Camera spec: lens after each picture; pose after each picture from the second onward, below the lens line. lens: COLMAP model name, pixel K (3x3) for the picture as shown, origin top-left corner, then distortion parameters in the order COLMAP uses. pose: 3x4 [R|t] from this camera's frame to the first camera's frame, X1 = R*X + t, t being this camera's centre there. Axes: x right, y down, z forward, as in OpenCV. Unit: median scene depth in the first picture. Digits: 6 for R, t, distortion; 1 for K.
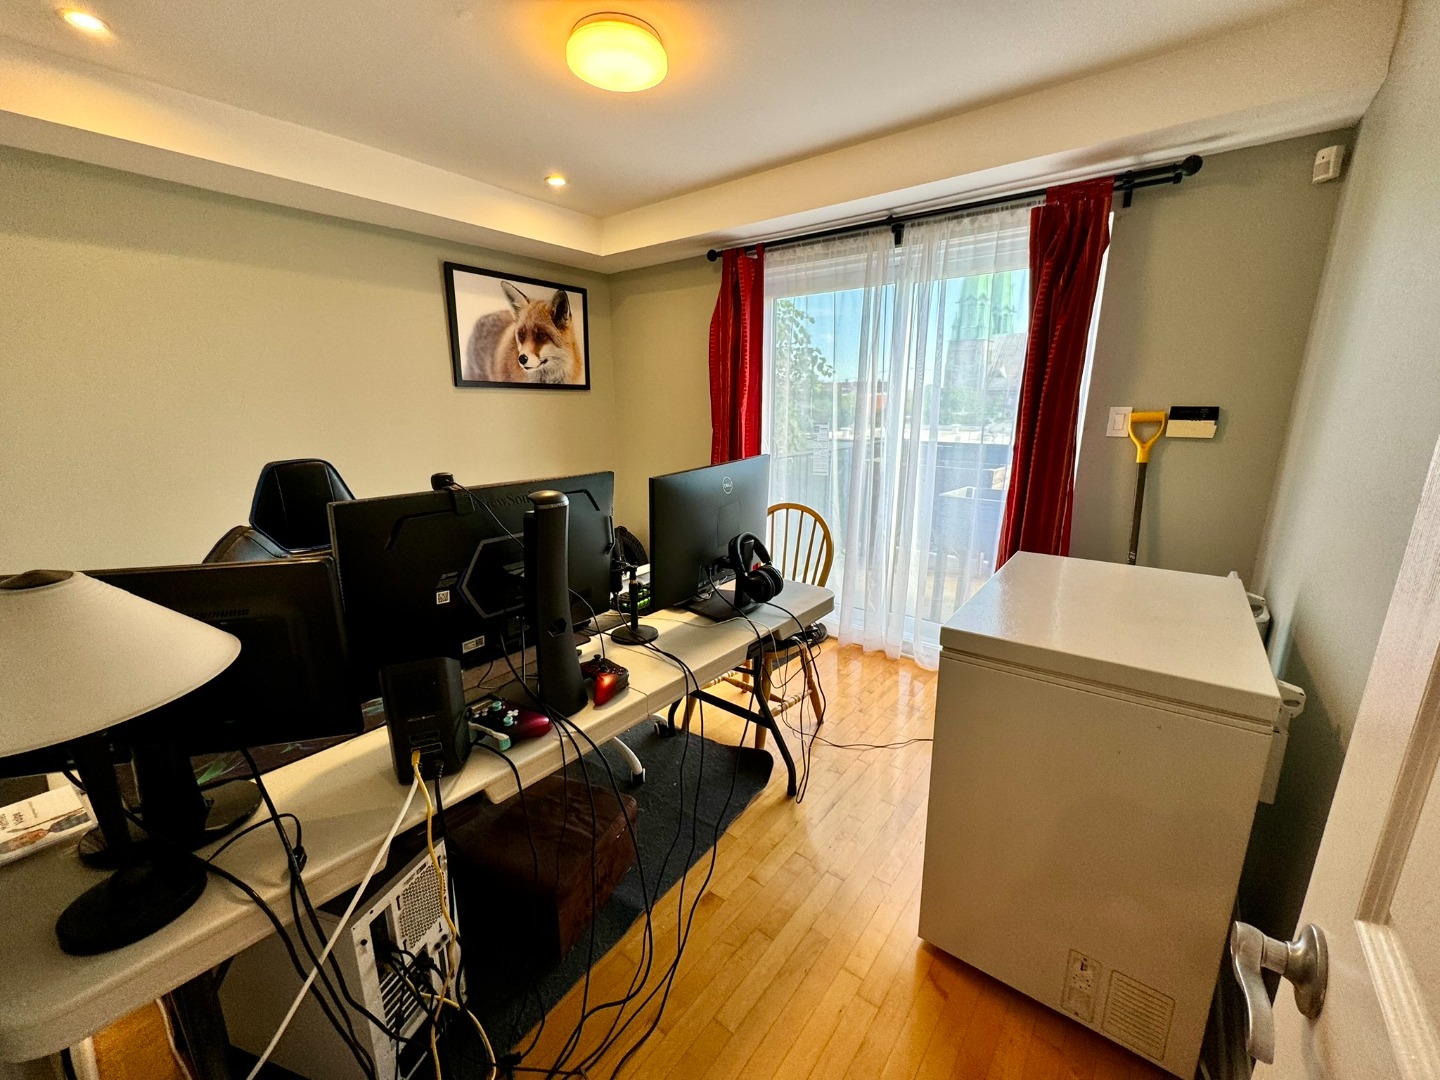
lens RADIAL K [[573.4, 0, 727.2], [0, 573.4, 537.4], [0, 0, 1]] dist [-0.000099, -0.001434]
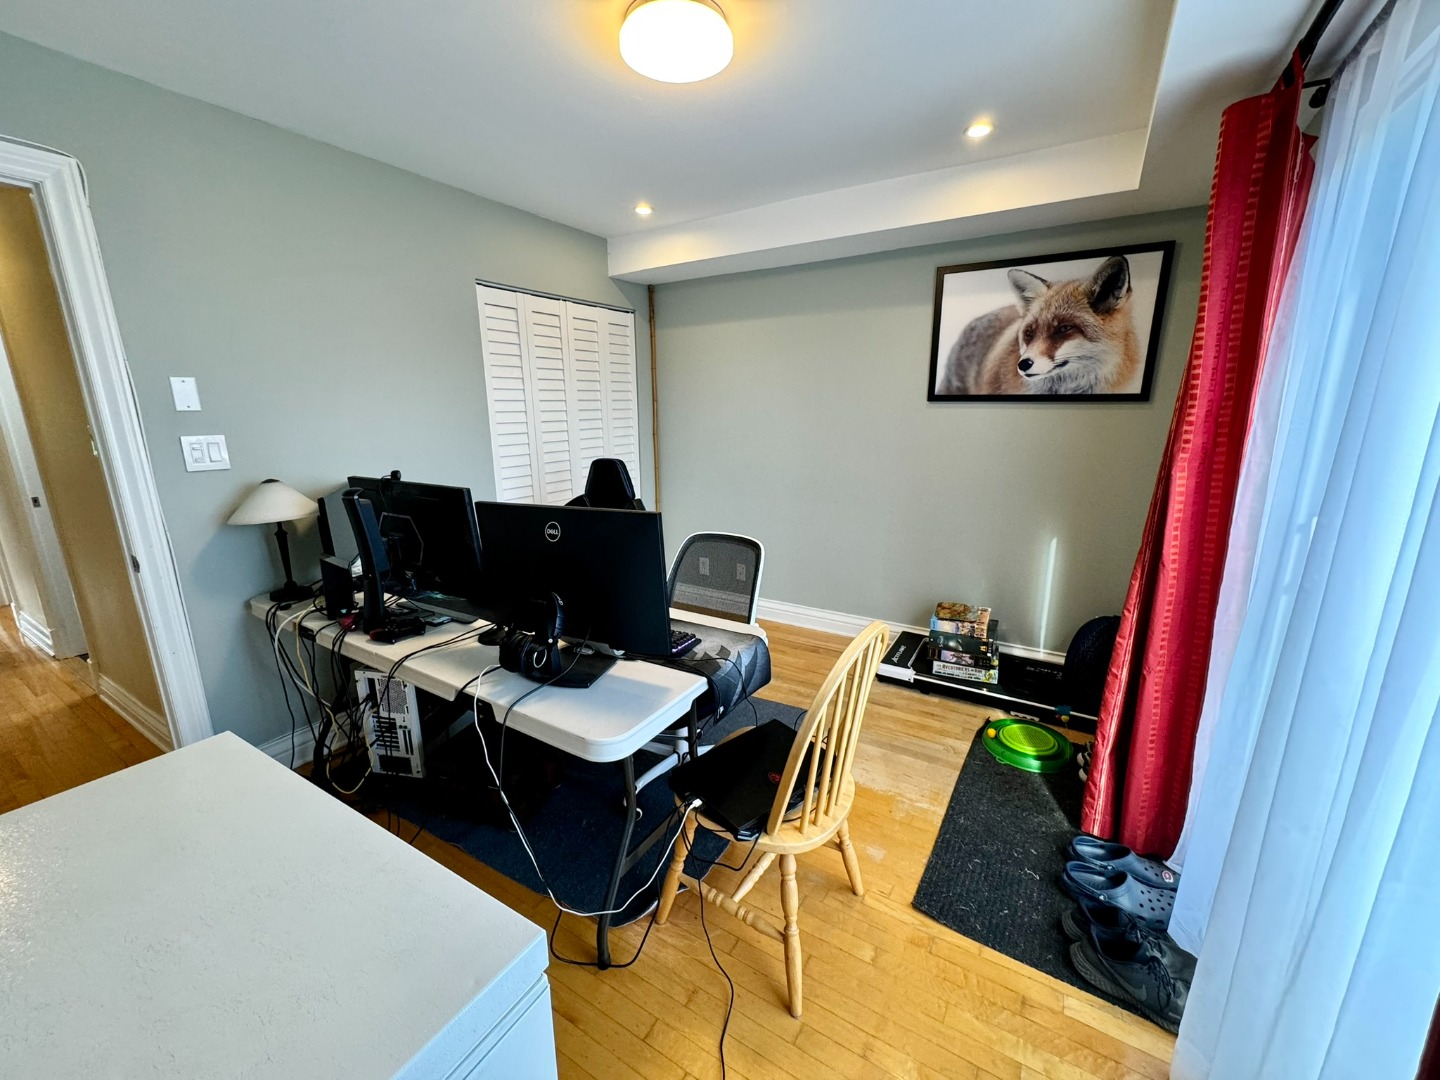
lens RADIAL K [[573.4, 0, 728.2], [0, 573.4, 541.0], [0, 0, 1]] dist [-0.000099, -0.001434]
pose [[0.120507, 0.228046, -0.966164, 0.408758], [-0.224642, 0.954275, 0.197220, -0.145290], [0.966961, 0.193274, 0.166225, 0.529064]]
